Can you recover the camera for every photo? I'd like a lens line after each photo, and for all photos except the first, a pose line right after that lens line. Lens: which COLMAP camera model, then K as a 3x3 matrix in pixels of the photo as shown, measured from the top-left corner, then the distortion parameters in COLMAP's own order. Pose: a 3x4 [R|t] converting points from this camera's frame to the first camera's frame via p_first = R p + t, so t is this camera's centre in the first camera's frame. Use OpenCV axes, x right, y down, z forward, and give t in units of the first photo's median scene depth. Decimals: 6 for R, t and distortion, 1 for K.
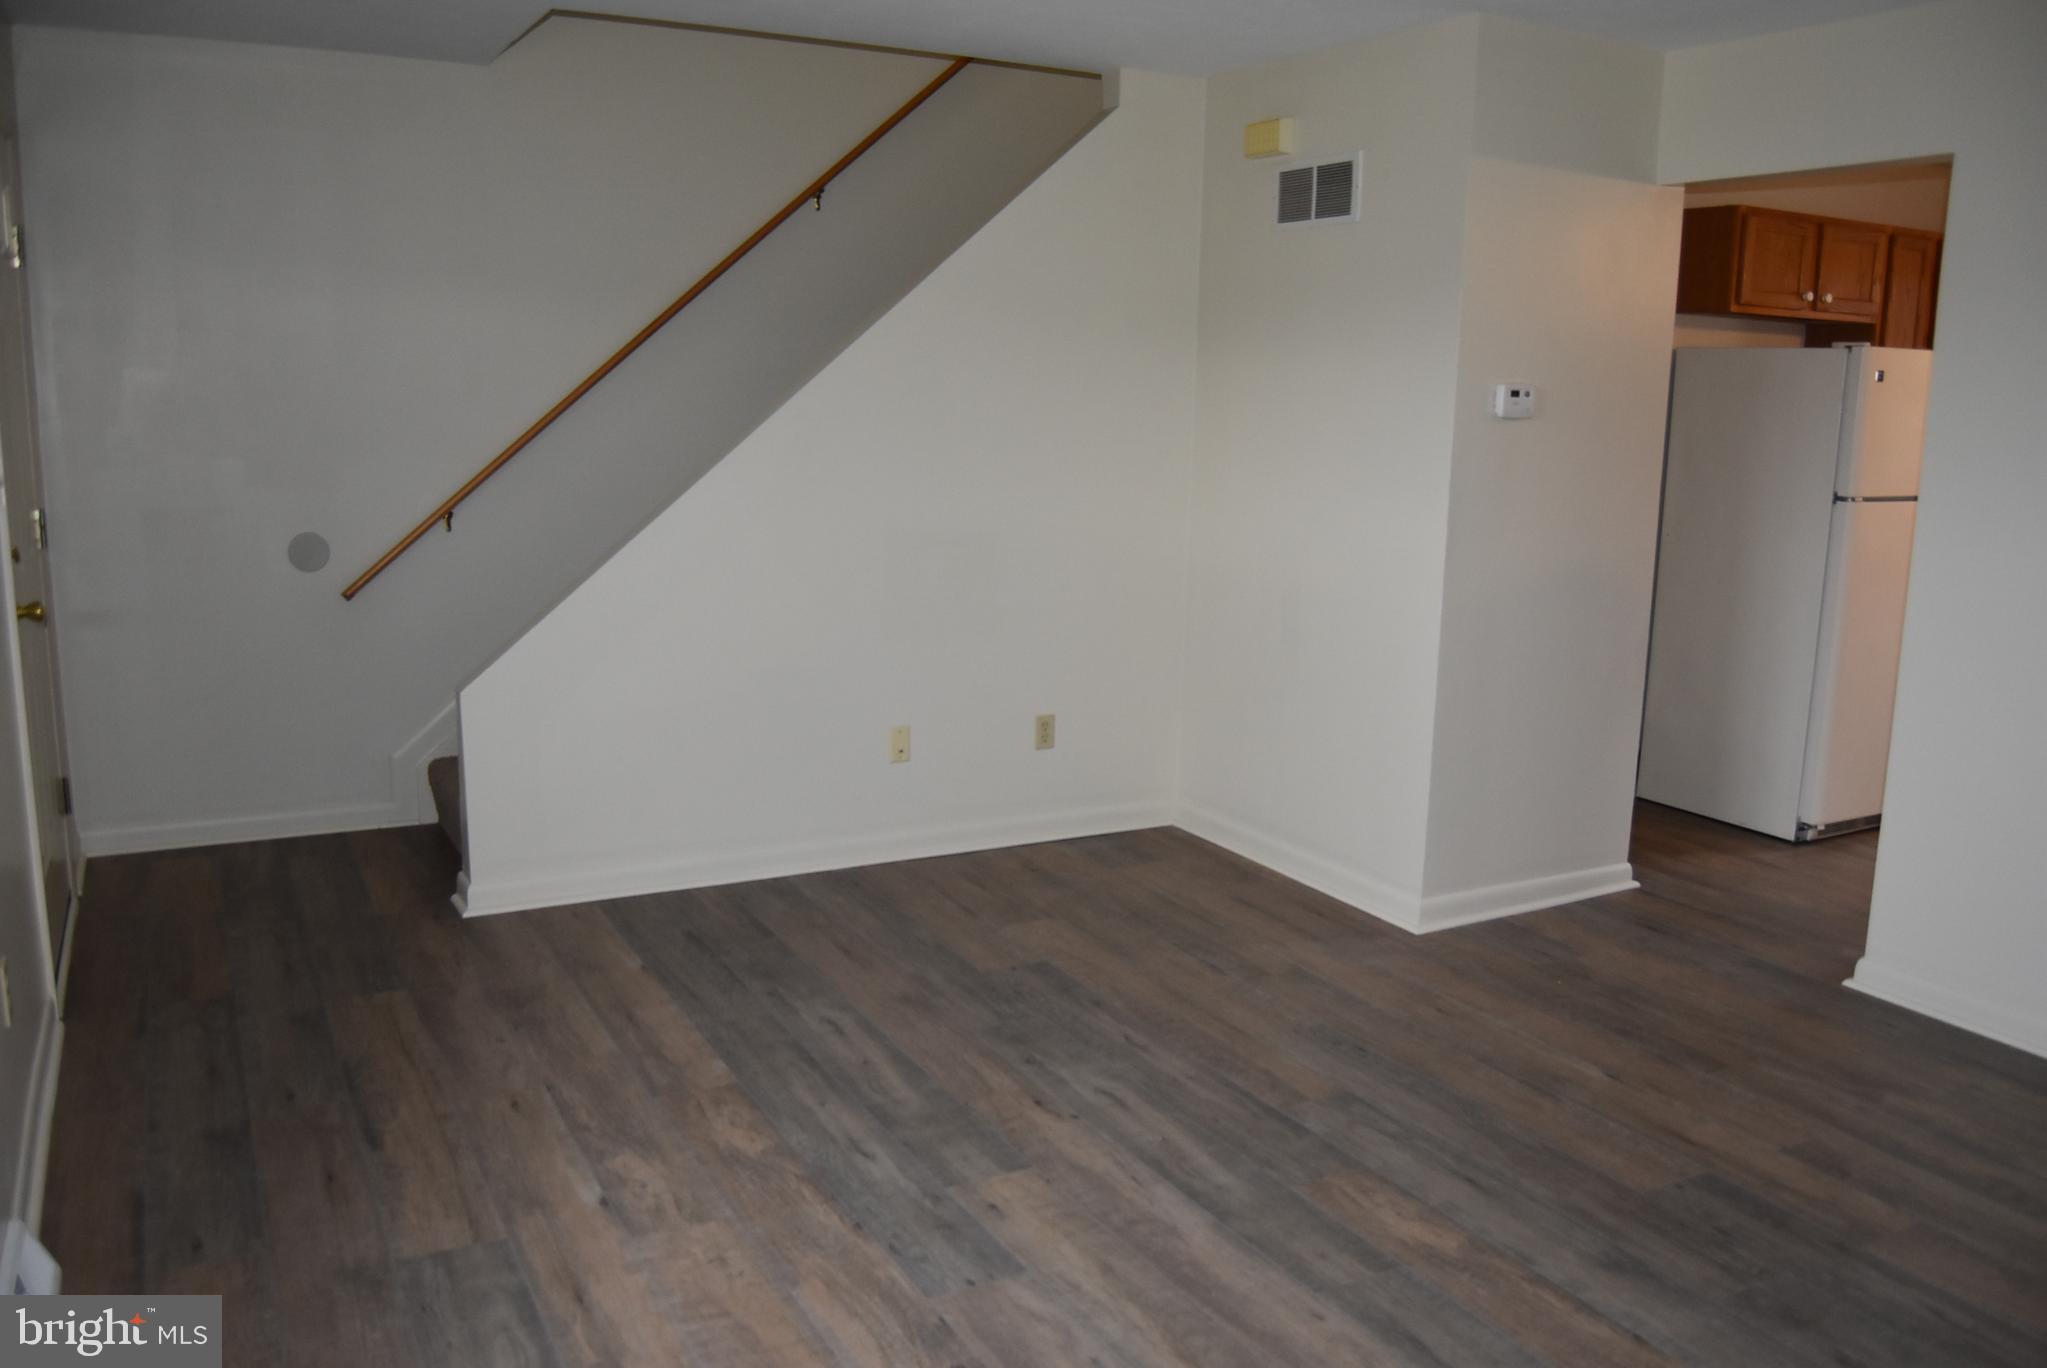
lens RADIAL K [[1620.1, 0, 1023.5], [0, 1620.1, 684.0], [0, 0, 1]] dist [-0.092932, 0.037543]
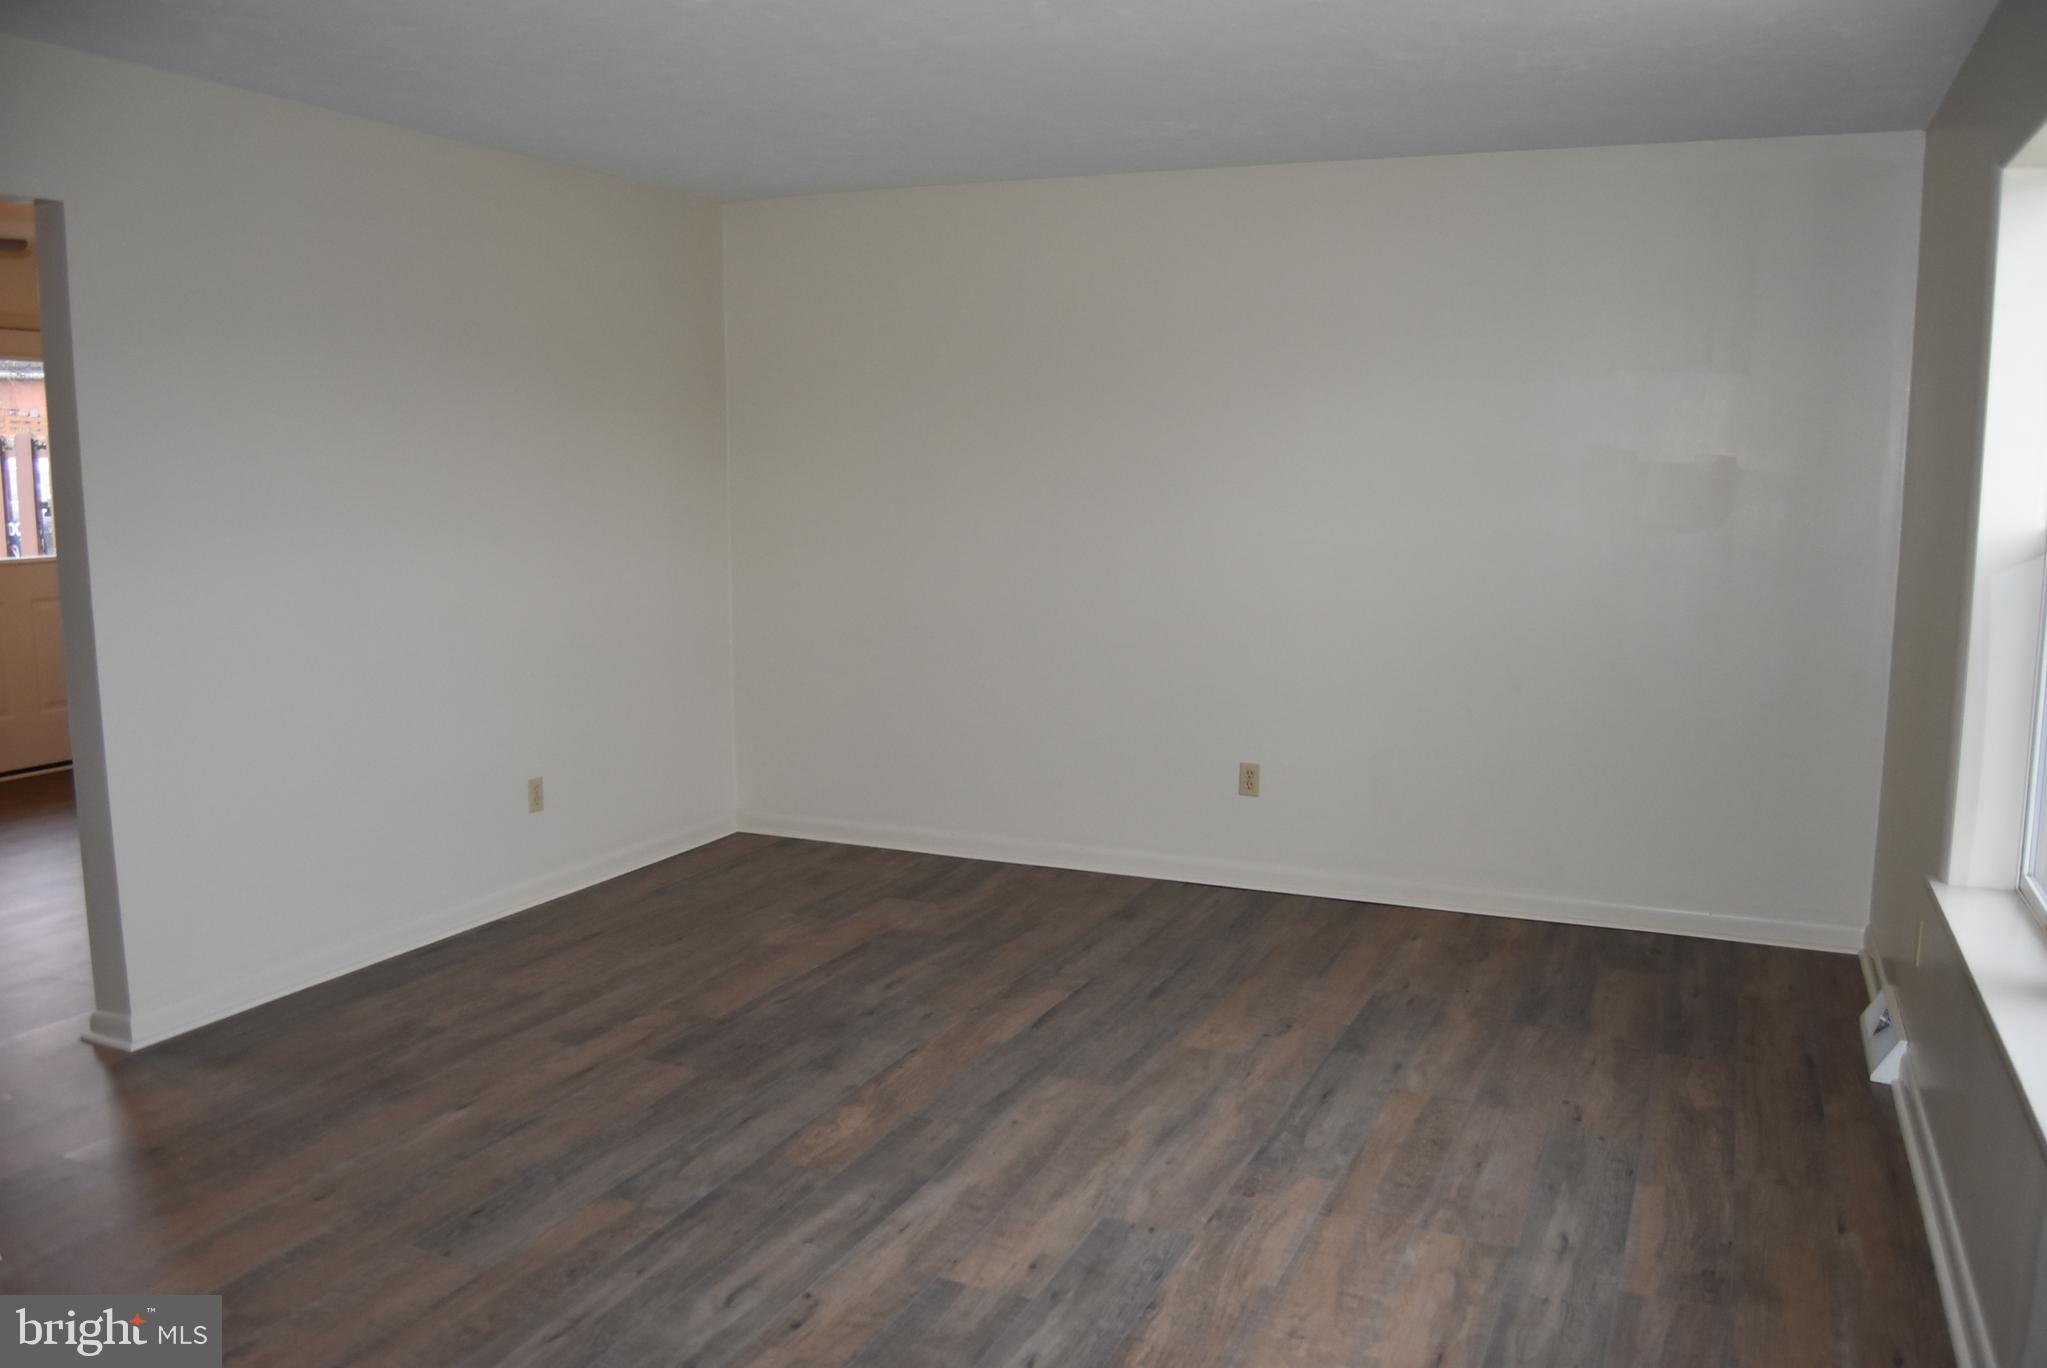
lens RADIAL K [[1620.1, 0, 1023.5], [0, 1620.1, 684.0], [0, 0, 1]] dist [-0.092932, 0.037543]
pose [[-0.610846, -0.132889, 0.780518, -0.751421], [0.126747, 0.956687, 0.262077, -0.291364], [-0.781539, 0.259017, -0.567545, 1.472065]]
